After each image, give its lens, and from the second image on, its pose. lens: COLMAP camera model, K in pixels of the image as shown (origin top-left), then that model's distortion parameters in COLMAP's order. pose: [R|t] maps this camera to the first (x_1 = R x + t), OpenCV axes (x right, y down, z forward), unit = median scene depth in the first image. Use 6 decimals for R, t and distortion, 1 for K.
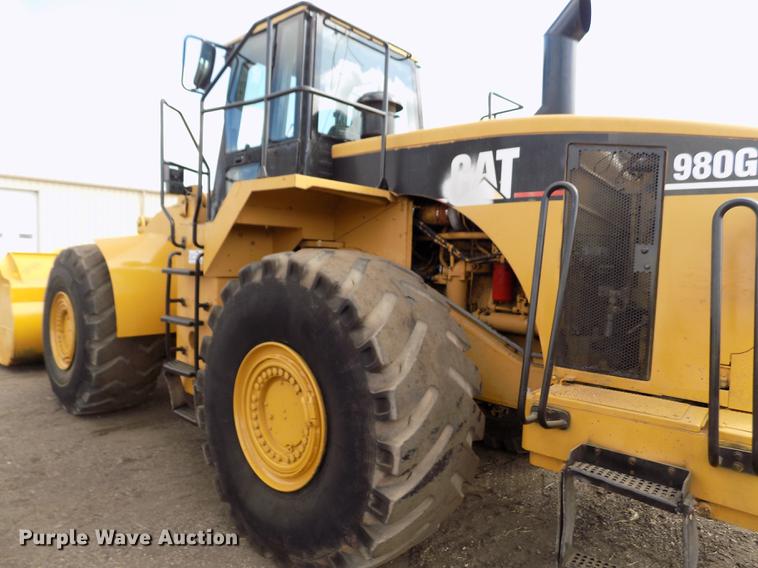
lens RADIAL K [[525.4, 0, 380.4], [0, 525.4, 277.4], [0, 0, 1]] dist [-0.070873, 0.074838]
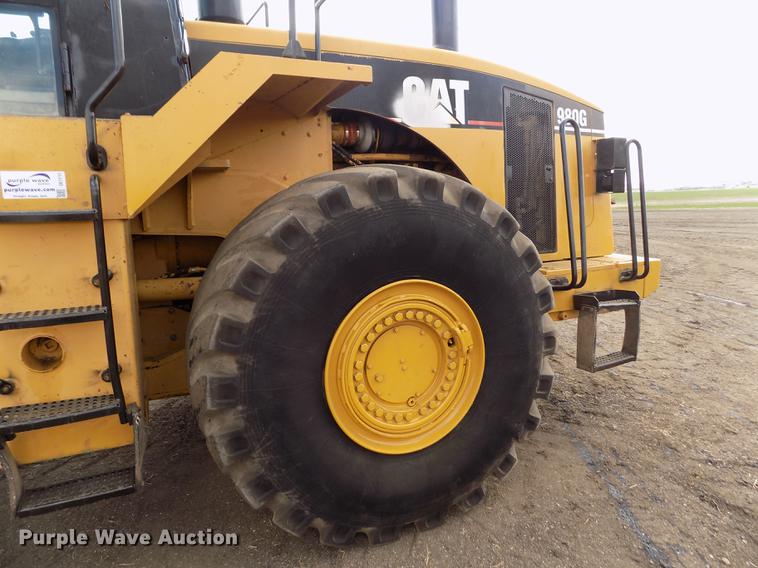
lens RADIAL K [[525.4, 0, 379.6], [0, 525.4, 278.9], [0, 0, 1]] dist [-0.070873, 0.074838]
pose [[0.375887, -0.171603, 0.910638, -0.939515], [0.074017, 0.985124, 0.155087, -0.005179], [-0.923705, 0.009108, 0.382997, 0.720385]]
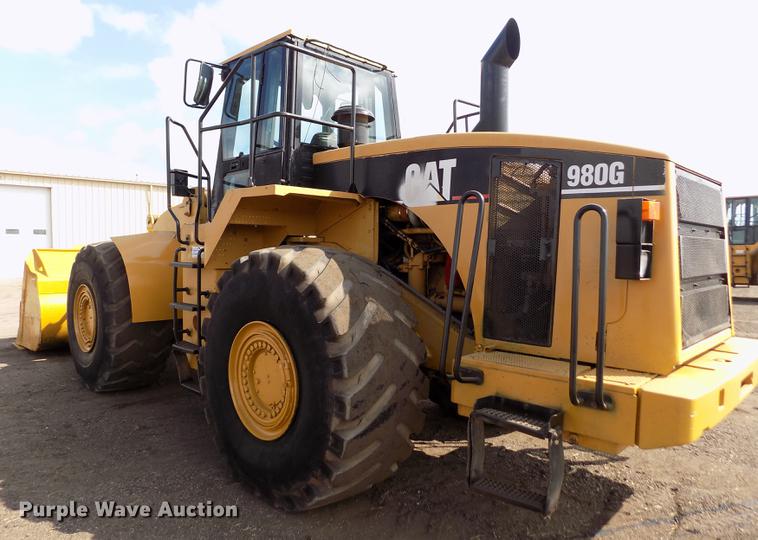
lens RADIAL K [[547.1, 0, 362.8], [0, 547.1, 269.8], [0, 0, 1]] dist [-0.074466, 0.075498]
pose [[0.998300, -0.013716, -0.056653, 0.115541], [0.013952, 0.999896, 0.003775, 0.001385], [0.056595, -0.004559, 0.998387, -0.270298]]
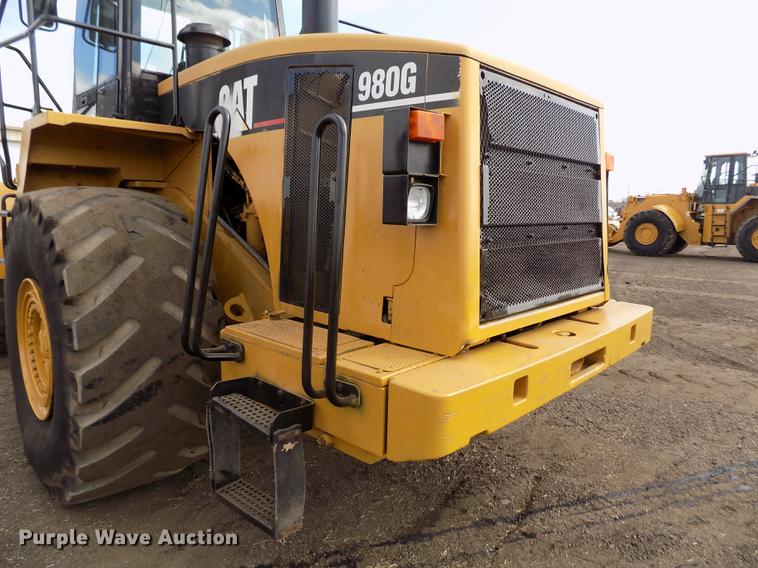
lens RADIAL K [[525.4, 0, 373.8], [0, 525.4, 279.2], [0, 0, 1]] dist [-0.070873, 0.074838]
pose [[0.998394, -0.002898, -0.056581, 0.518964], [0.008580, 0.994907, 0.100433, 0.029014], [0.056002, -0.100757, 0.993334, 0.030150]]
